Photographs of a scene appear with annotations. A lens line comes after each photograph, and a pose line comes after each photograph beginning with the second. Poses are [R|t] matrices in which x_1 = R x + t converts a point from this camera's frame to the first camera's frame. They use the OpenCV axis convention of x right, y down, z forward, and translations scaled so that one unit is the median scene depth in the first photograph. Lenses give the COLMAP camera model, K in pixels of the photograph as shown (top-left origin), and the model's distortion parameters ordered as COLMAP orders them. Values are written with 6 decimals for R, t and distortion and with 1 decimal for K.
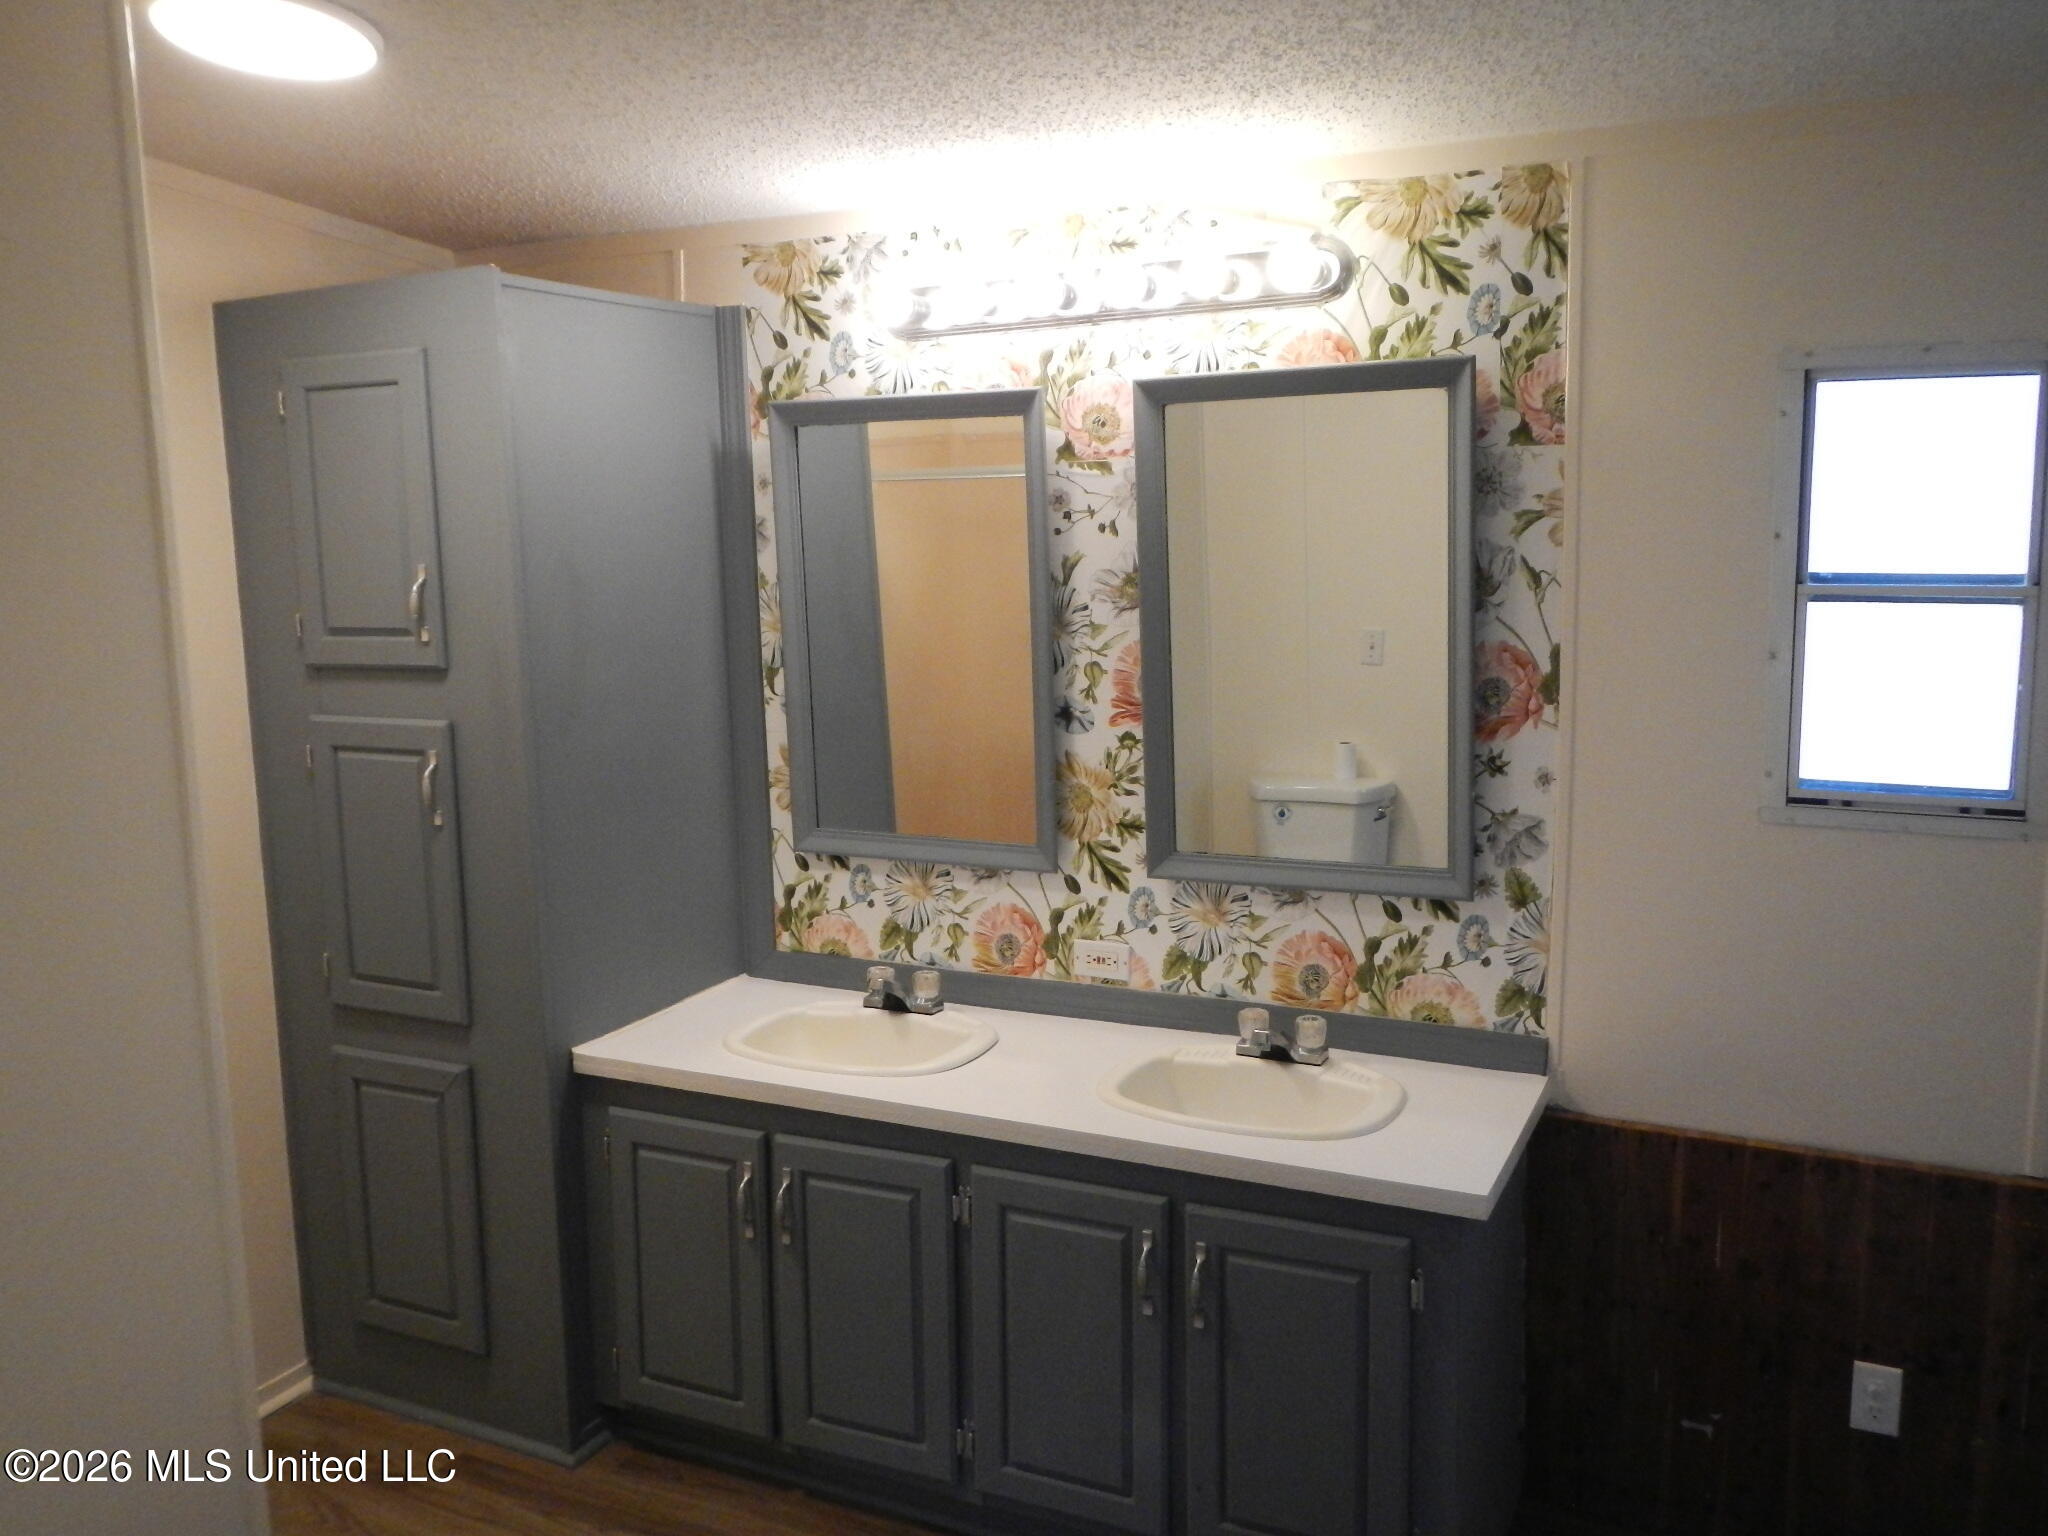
lens RADIAL K [[1722.7, 0, 1017.9], [0, 1722.7, 771.9], [0, 0, 1]] dist [-0.000873, -0.013254]
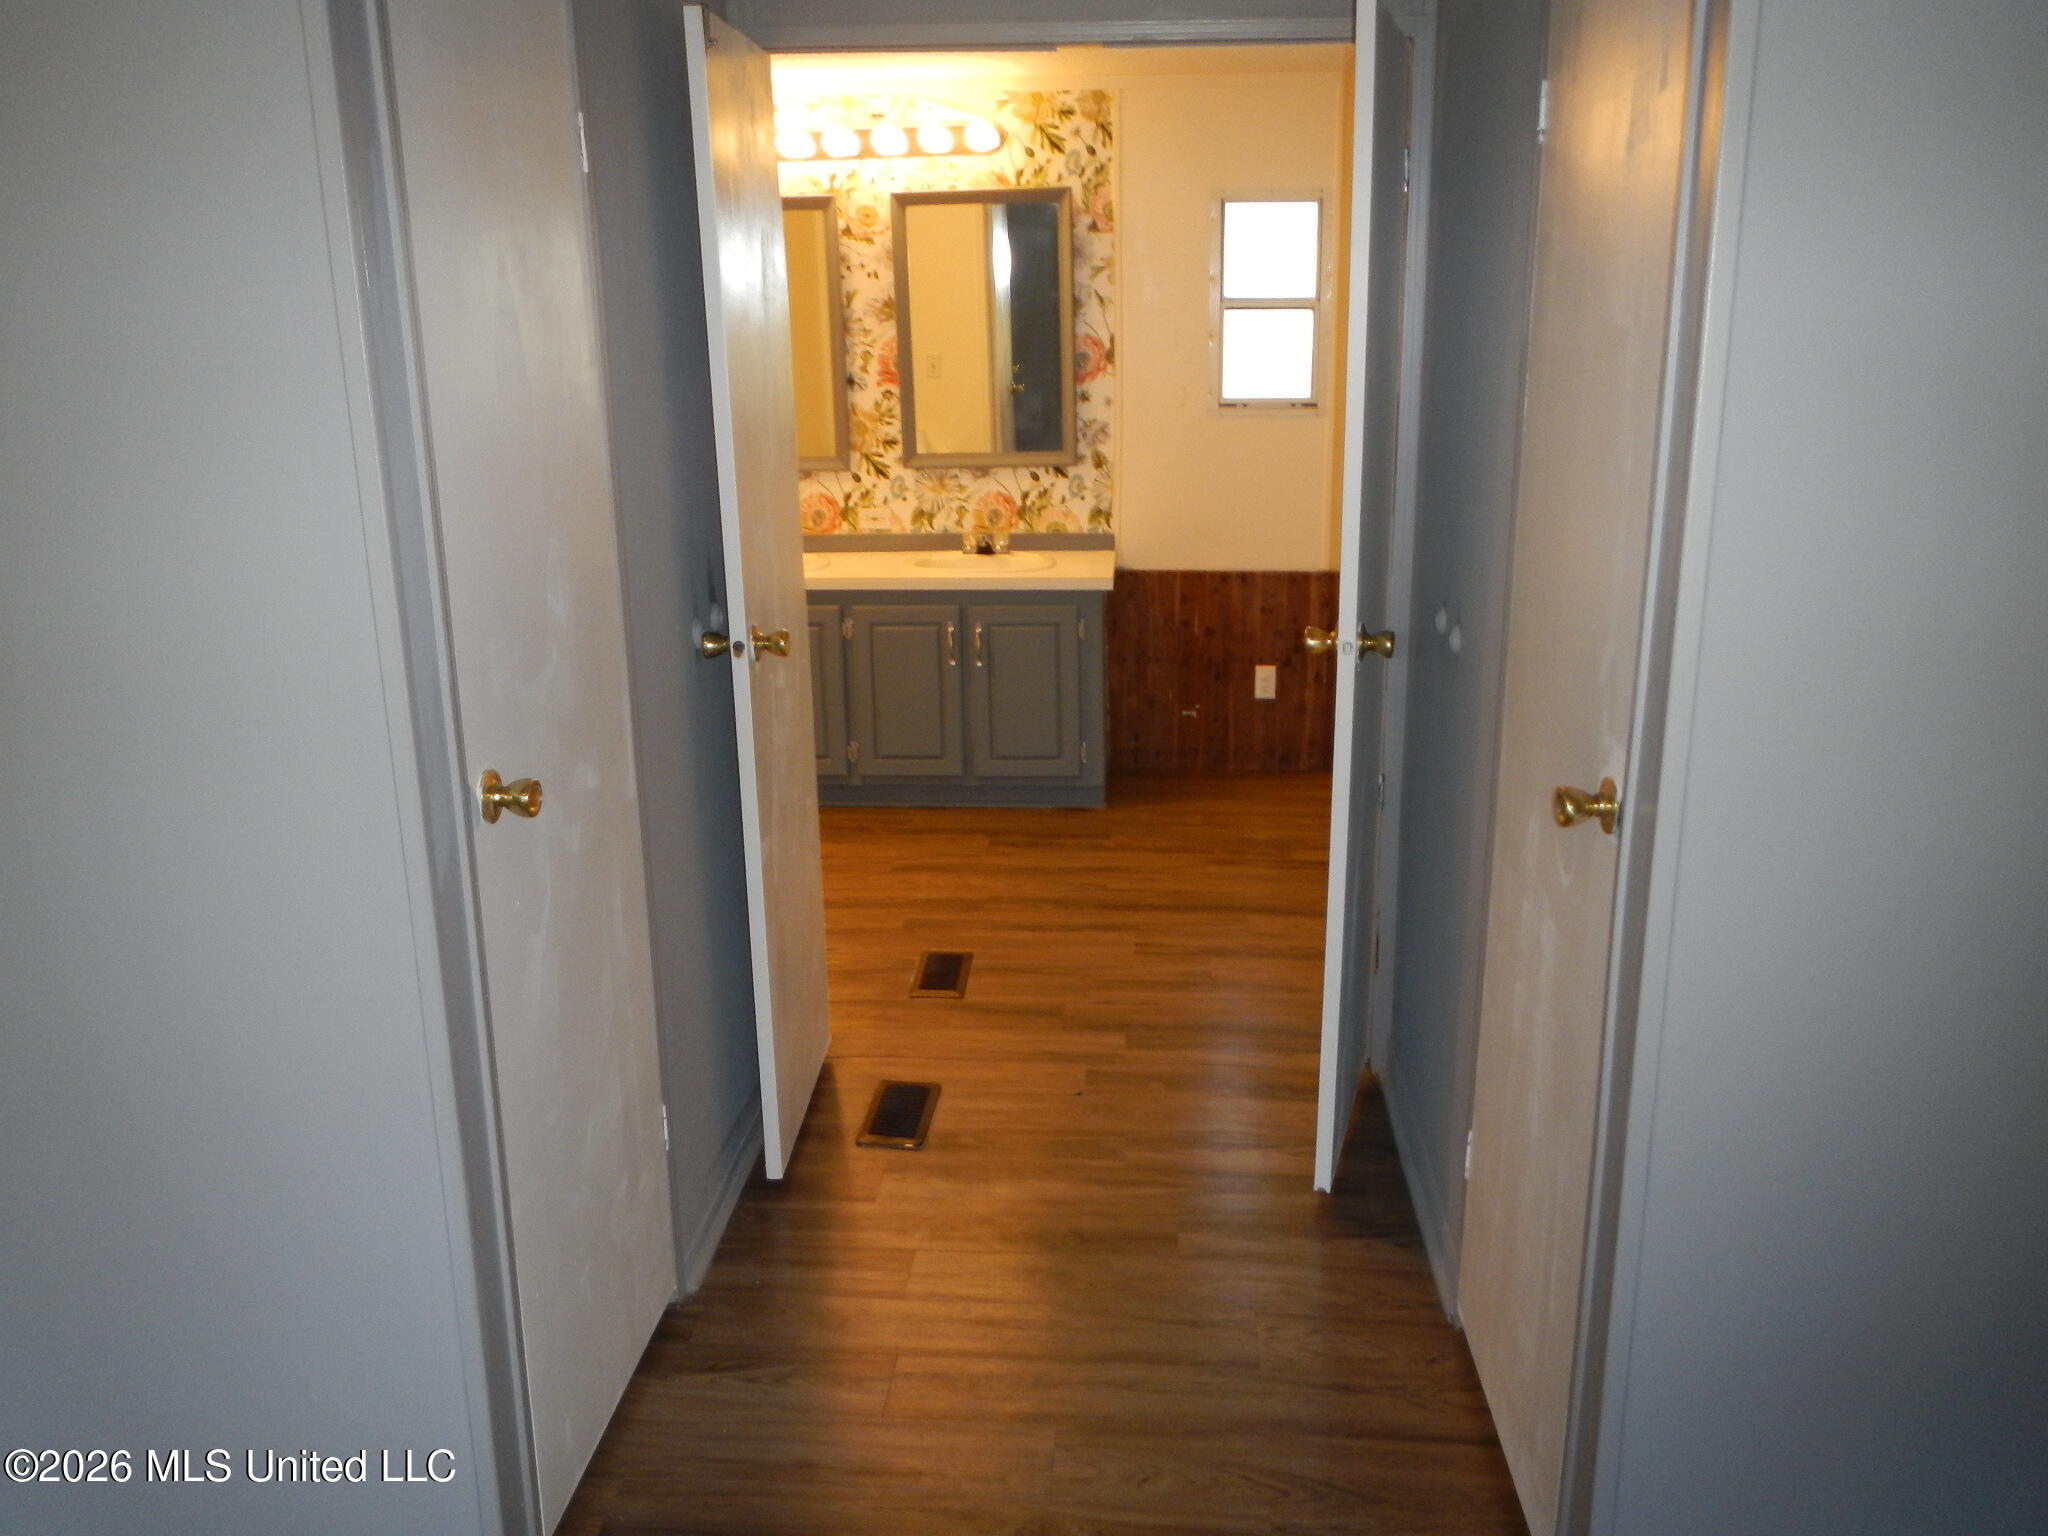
lens RADIAL K [[1722.7, 0, 1028.7], [0, 1722.7, 766.5], [0, 0, 1]] dist [-0.000873, -0.013254]
pose [[0.930026, -0.092135, 0.355758, -0.533349], [0.050135, 0.990821, 0.125543, 0.166874], [-0.364059, -0.098922, 0.926108, -0.871297]]
